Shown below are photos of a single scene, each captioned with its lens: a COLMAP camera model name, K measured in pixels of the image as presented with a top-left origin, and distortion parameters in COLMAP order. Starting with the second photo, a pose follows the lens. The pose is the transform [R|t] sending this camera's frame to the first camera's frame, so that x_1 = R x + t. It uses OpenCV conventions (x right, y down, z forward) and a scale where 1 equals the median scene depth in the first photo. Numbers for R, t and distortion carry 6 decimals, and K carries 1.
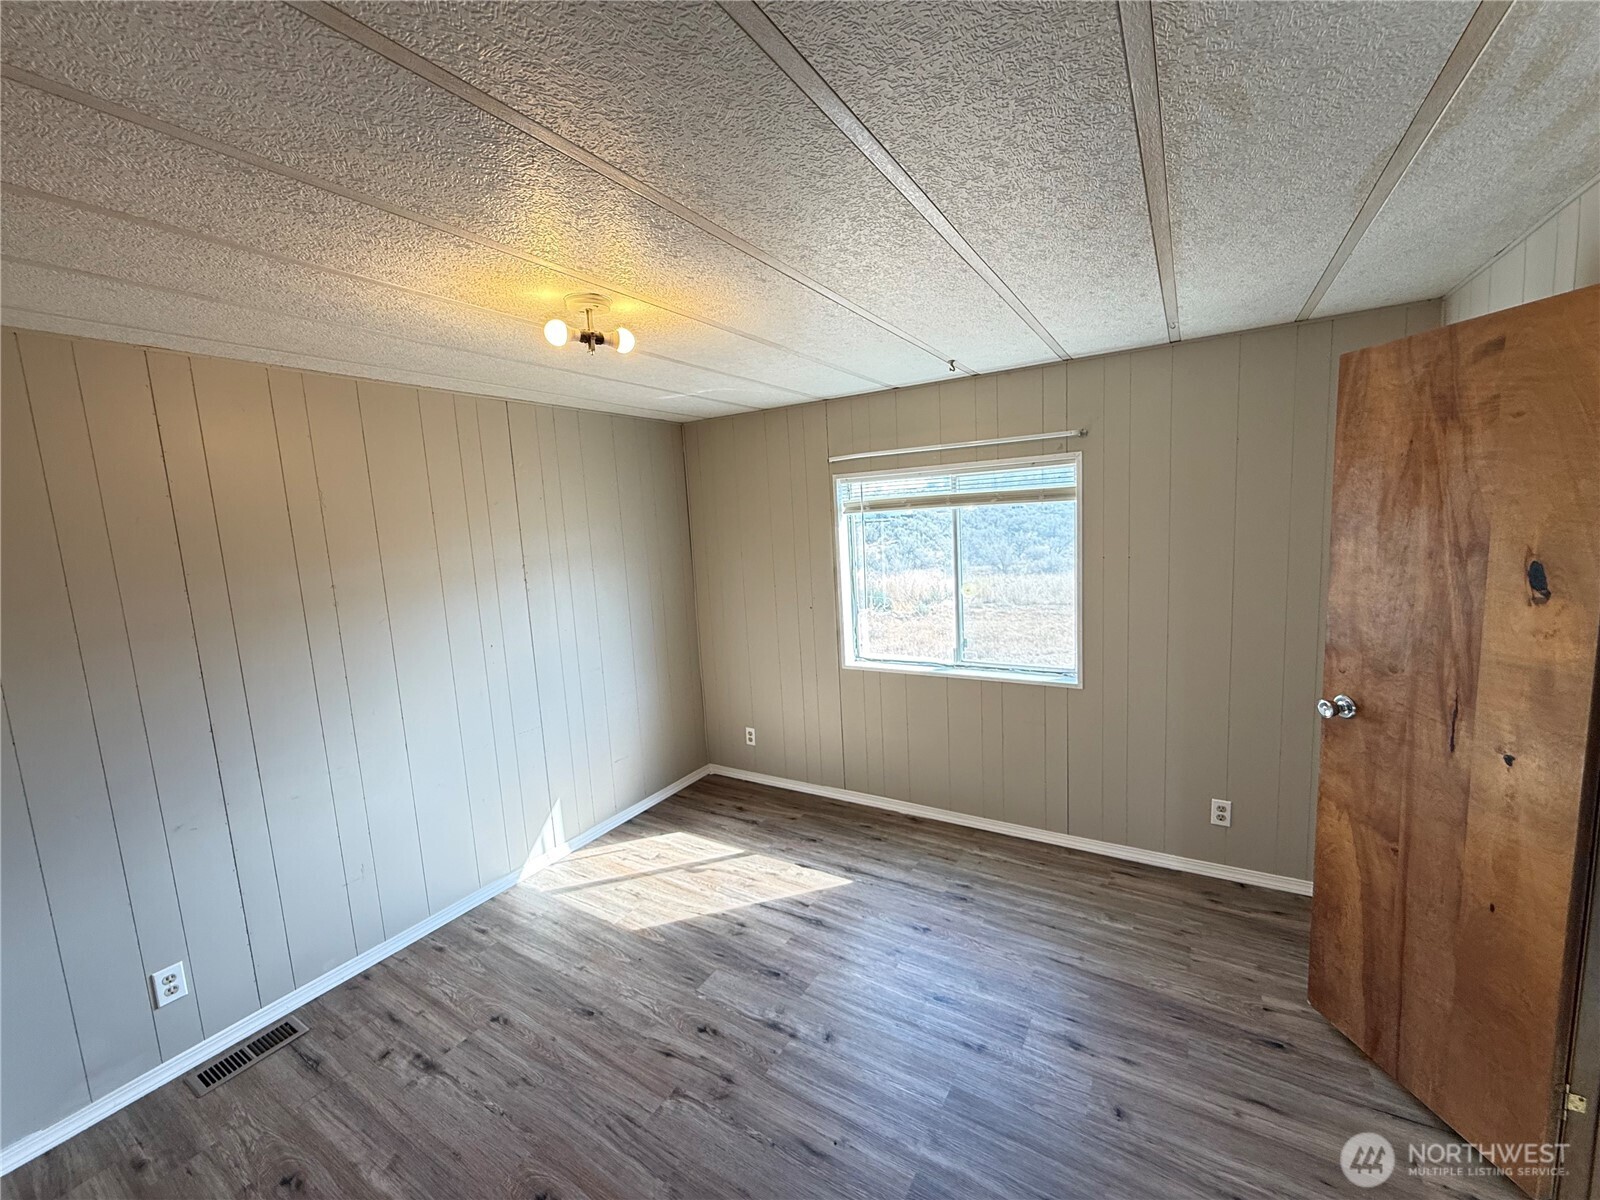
lens RADIAL K [[634.2, 0, 800.2], [0, 634.2, 606.3], [0, 0, 1]] dist [-0.004629, 0.002516]
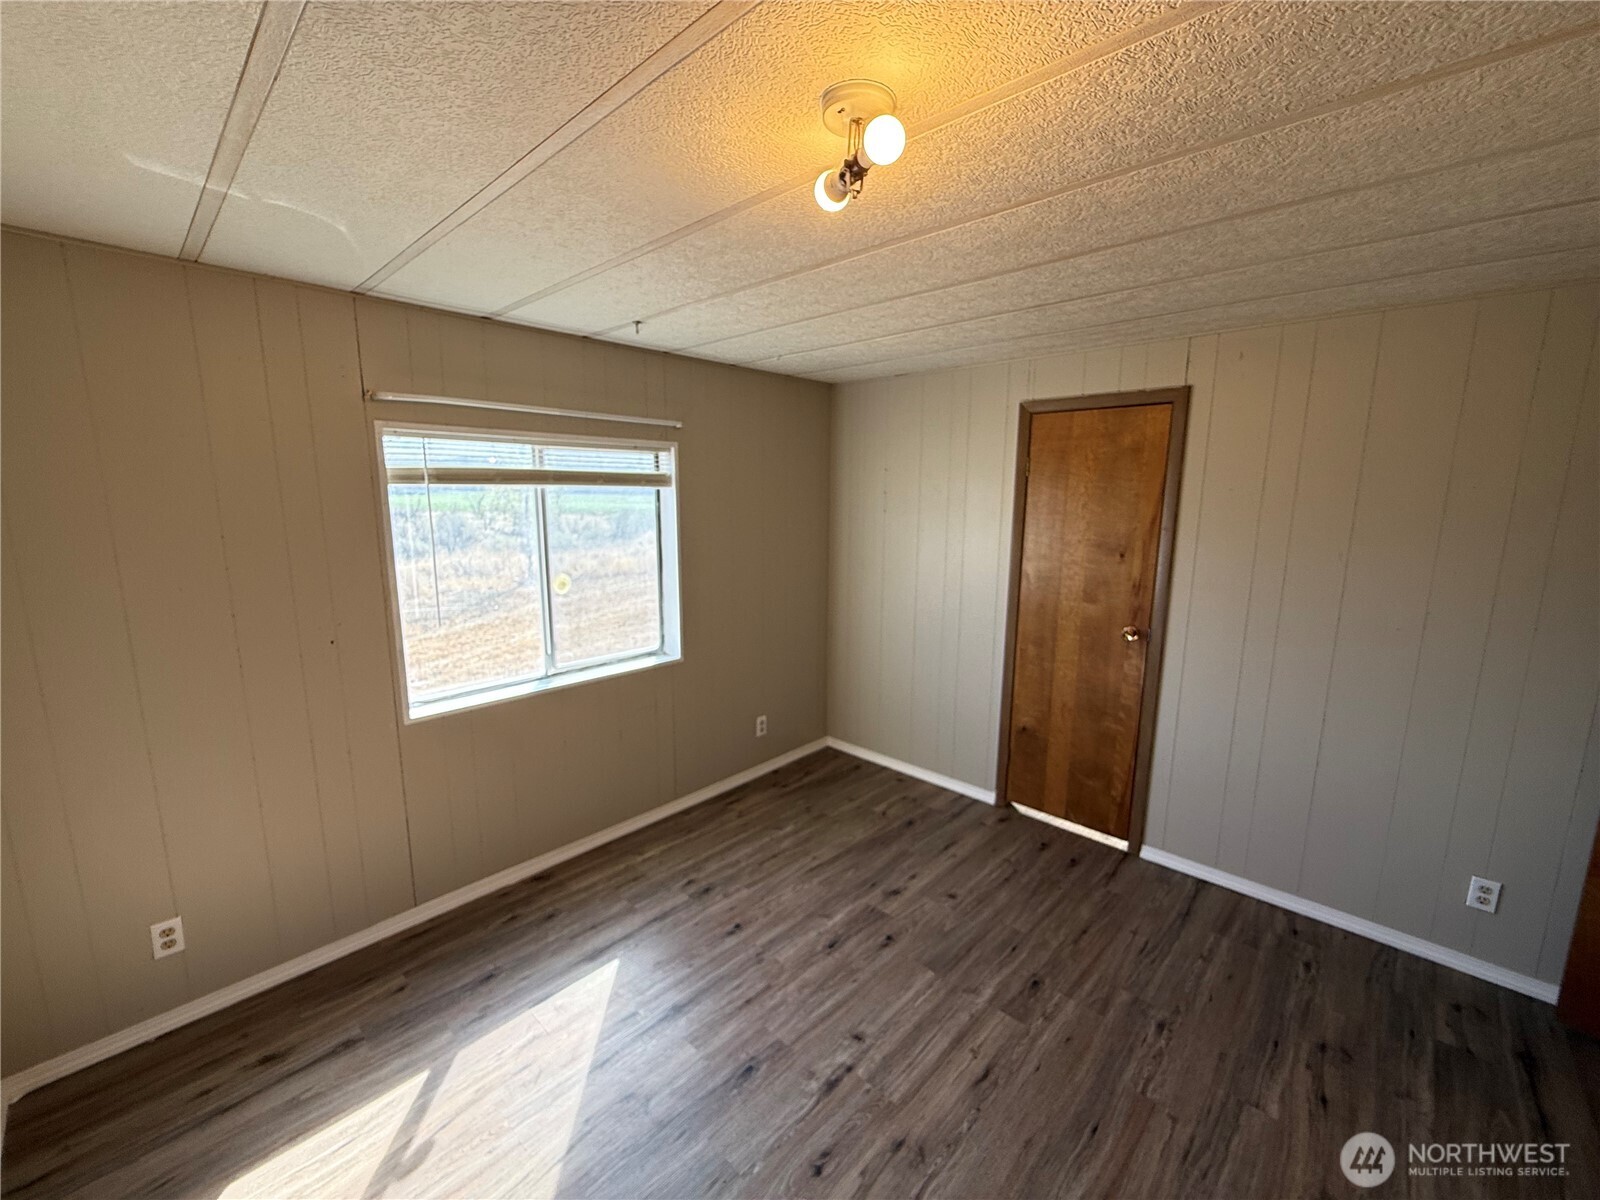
lens RADIAL K [[634.2, 0, 800.2], [0, 634.2, 606.3], [0, 0, 1]] dist [-0.004629, 0.002516]
pose [[0.208497, -0.118291, 0.970843, -0.623843], [0.115776, 0.988664, 0.095599, -0.049636], [-0.971146, 0.092468, 0.219829, 0.614789]]
